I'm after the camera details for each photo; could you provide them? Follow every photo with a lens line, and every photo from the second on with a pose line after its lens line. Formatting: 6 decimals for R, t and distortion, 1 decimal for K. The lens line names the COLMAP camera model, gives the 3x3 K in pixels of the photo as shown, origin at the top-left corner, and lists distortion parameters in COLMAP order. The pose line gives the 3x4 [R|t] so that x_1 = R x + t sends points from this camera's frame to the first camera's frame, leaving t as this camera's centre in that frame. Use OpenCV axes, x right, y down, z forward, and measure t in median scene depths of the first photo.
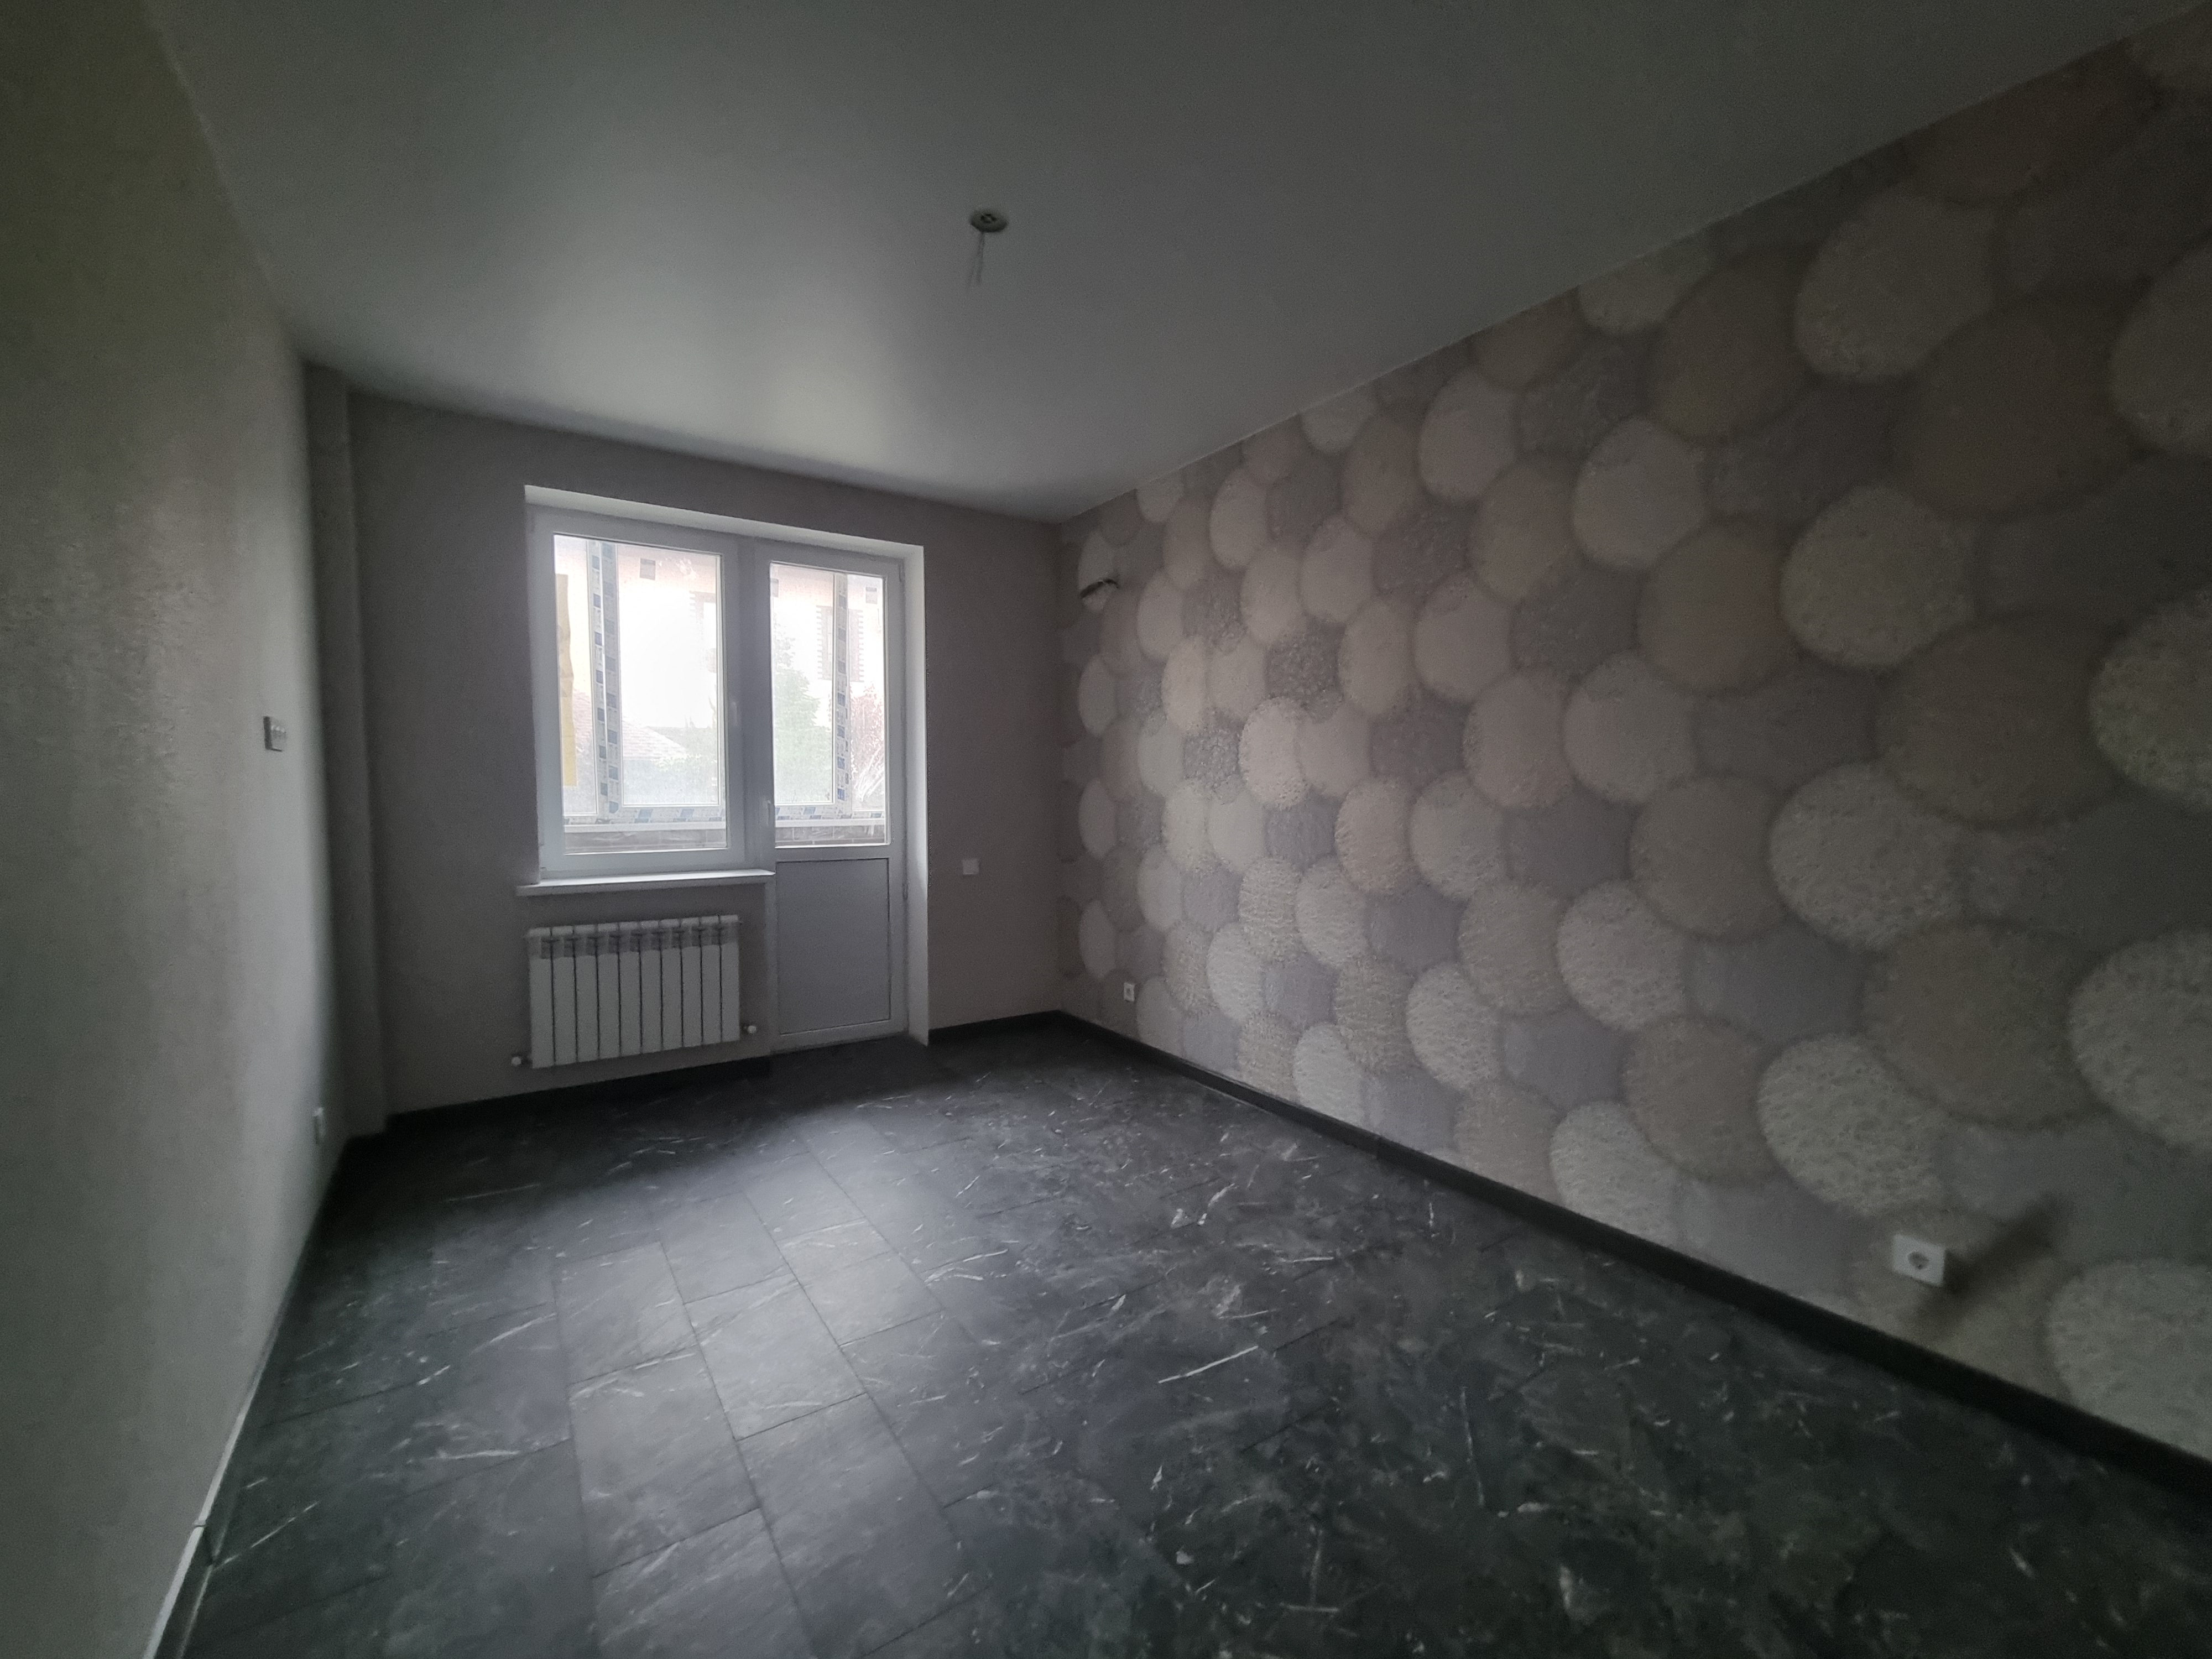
lens RADIAL K [[905.6, 0, 1099.1], [0, 905.6, 850.0], [0, 0, 1]] dist [-0.003339, -0.000118]
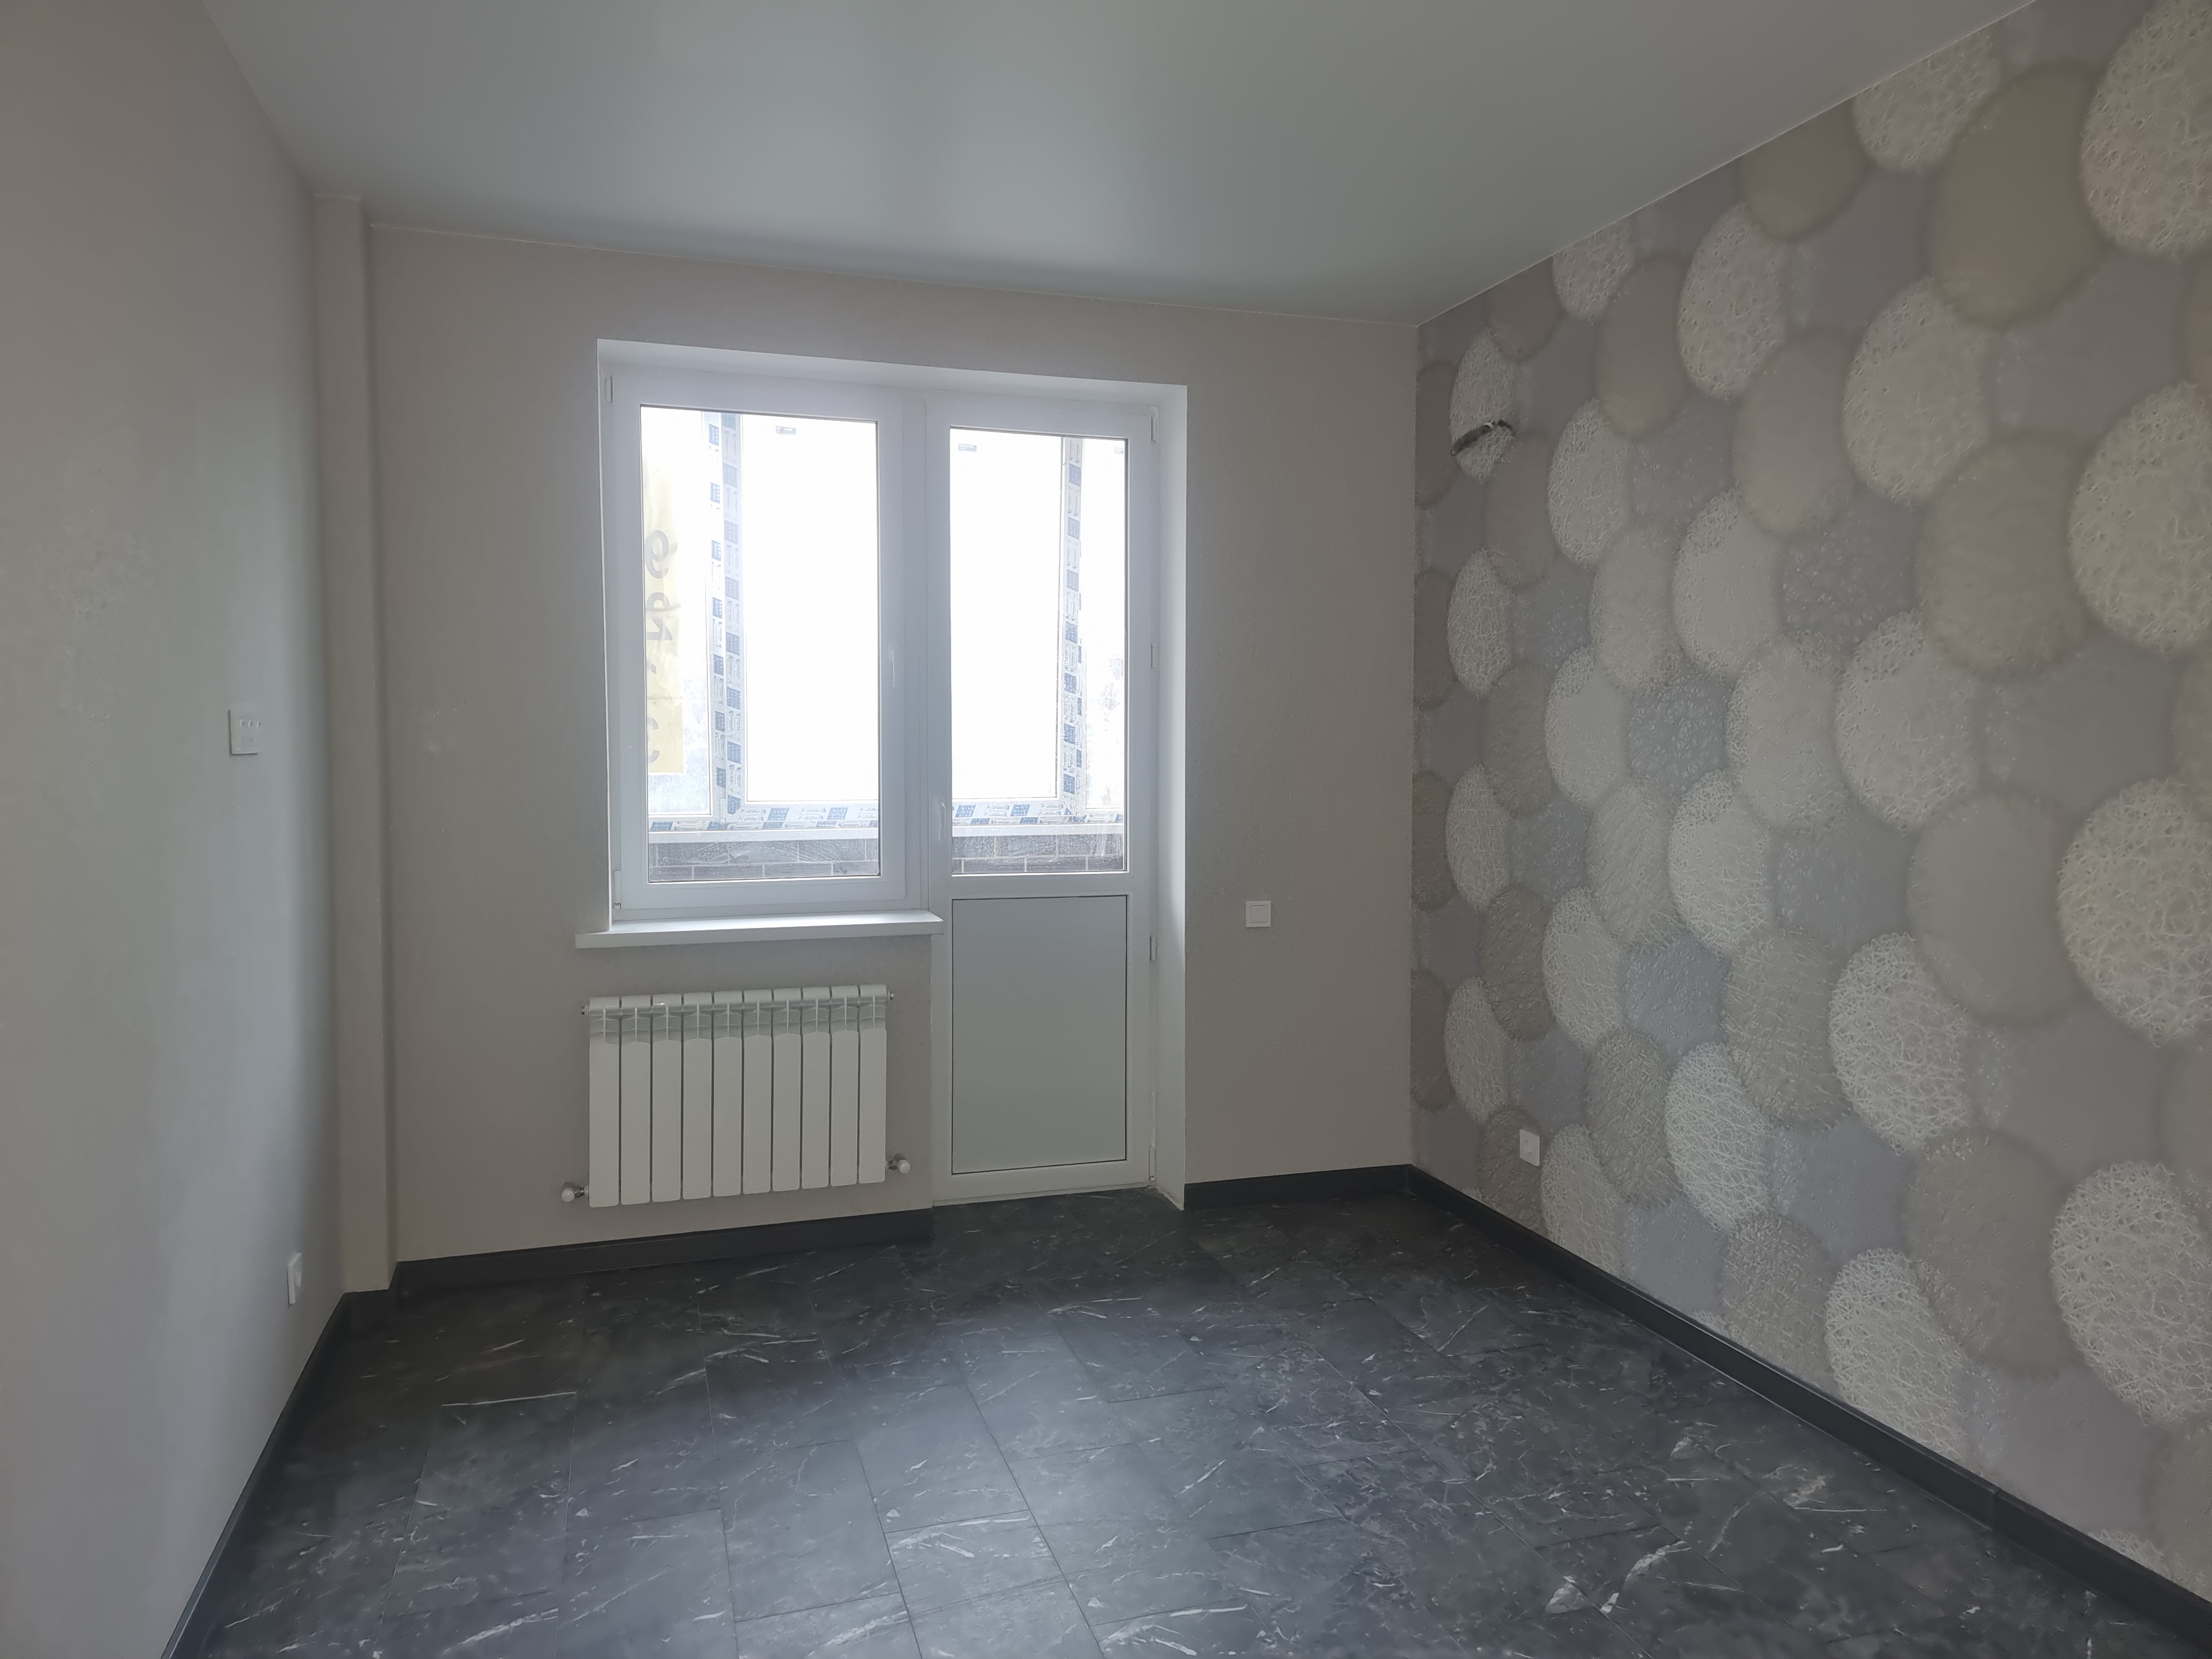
lens RADIAL K [[1529.4, 0, 1117.5], [0, 1529.4, 824.0], [0, 0, 1]] dist [0.083963, -0.074182]
pose [[0.960499, 0.012990, -0.277979, 0.063718], [-0.017603, 0.999746, -0.014106, -0.032892], [0.277725, 0.018442, 0.960484, 0.003320]]
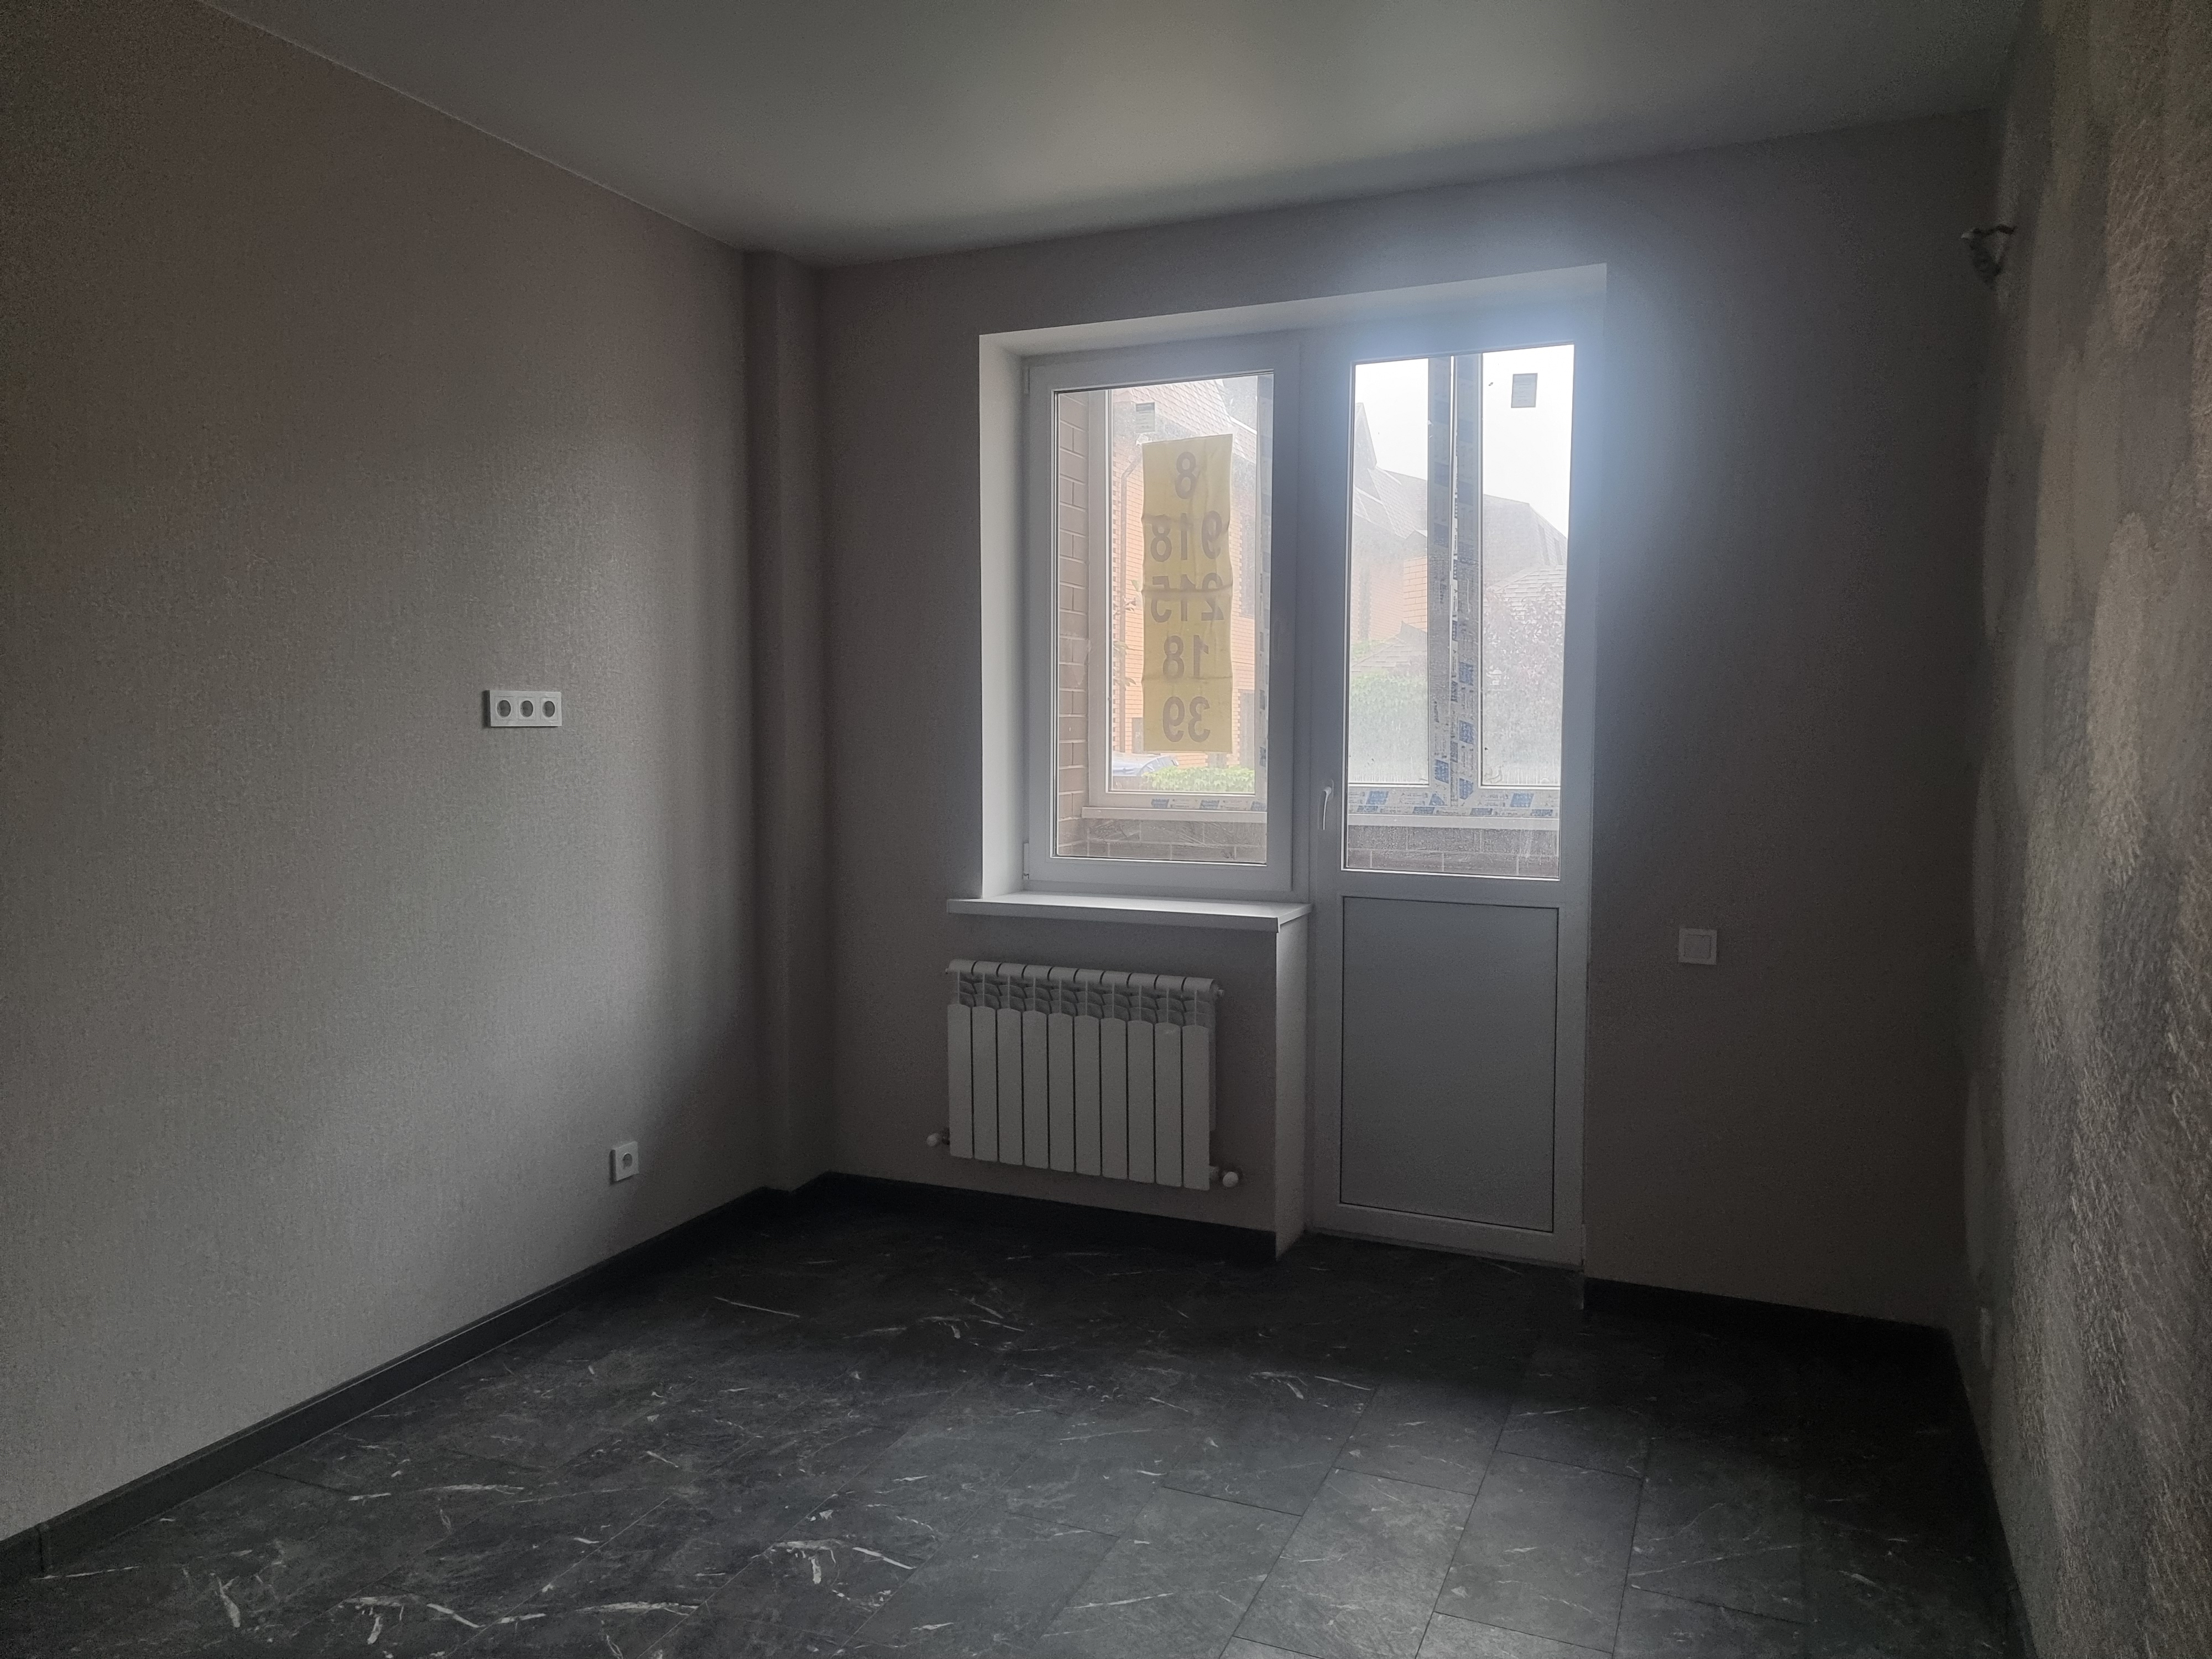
lens RADIAL K [[1529.4, 0, 1117.5], [0, 1529.4, 824.0], [0, 0, 1]] dist [0.083963, -0.074182]
pose [[0.541259, 0.051168, -0.839298, 0.449693], [-0.058280, 0.998029, 0.023261, -0.055817], [0.838834, 0.036324, 0.543174, 0.443494]]
